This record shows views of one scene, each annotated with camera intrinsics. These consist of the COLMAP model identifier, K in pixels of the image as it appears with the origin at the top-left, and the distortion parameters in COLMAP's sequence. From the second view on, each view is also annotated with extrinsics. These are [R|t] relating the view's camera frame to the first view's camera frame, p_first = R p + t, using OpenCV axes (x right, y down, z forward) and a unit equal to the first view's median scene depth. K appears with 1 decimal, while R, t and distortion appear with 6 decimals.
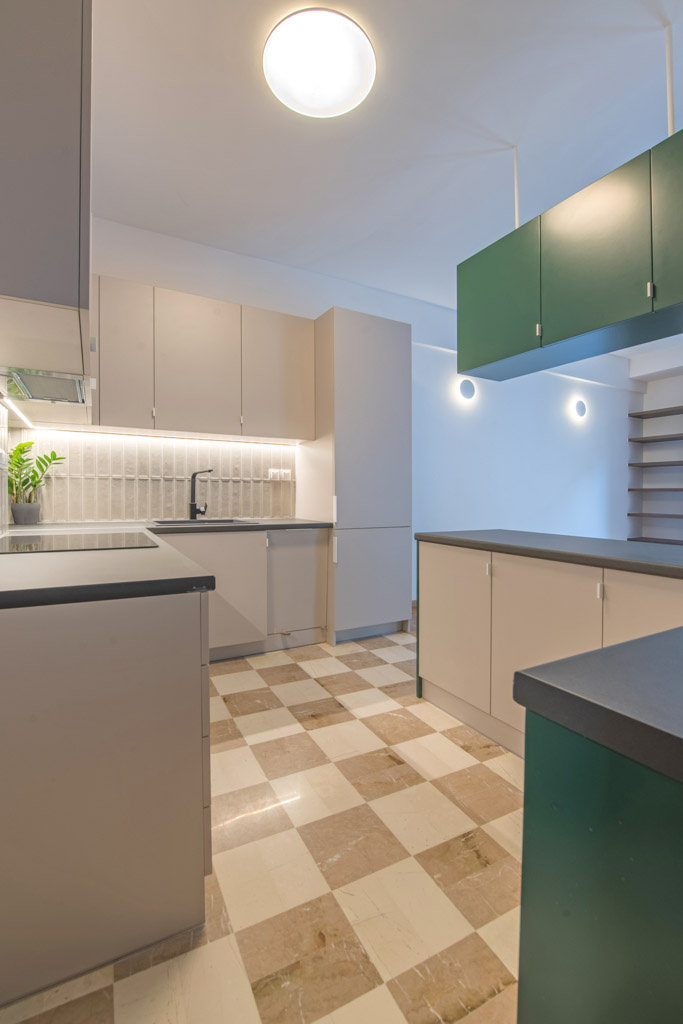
lens RADIAL K [[424.9, 0, 336.1], [0, 424.9, 494.7], [0, 0, 1]] dist [-0.018264, 0.000868]
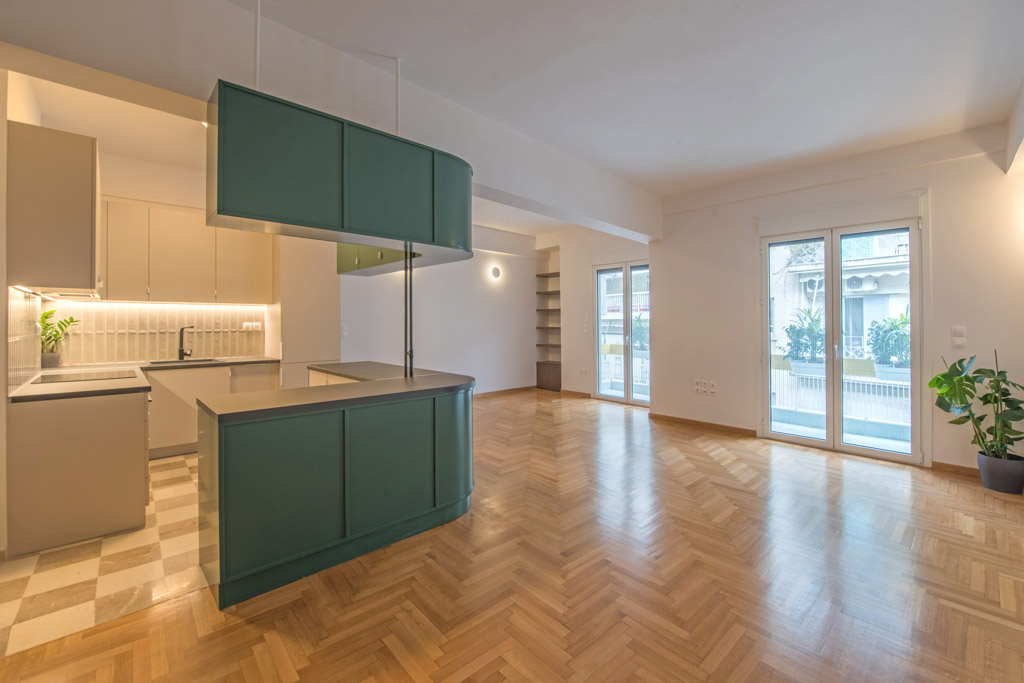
lens RADIAL K [[424.9, 0, 485.0], [0, 424.9, 310.7], [0, 0, 1]] dist [-0.018264, 0.000868]
pose [[0.978801, -0.008785, 0.204626, 0.392654], [0.015019, 0.999469, -0.028930, -0.053499], [-0.204263, 0.031390, 0.978413, -0.637874]]
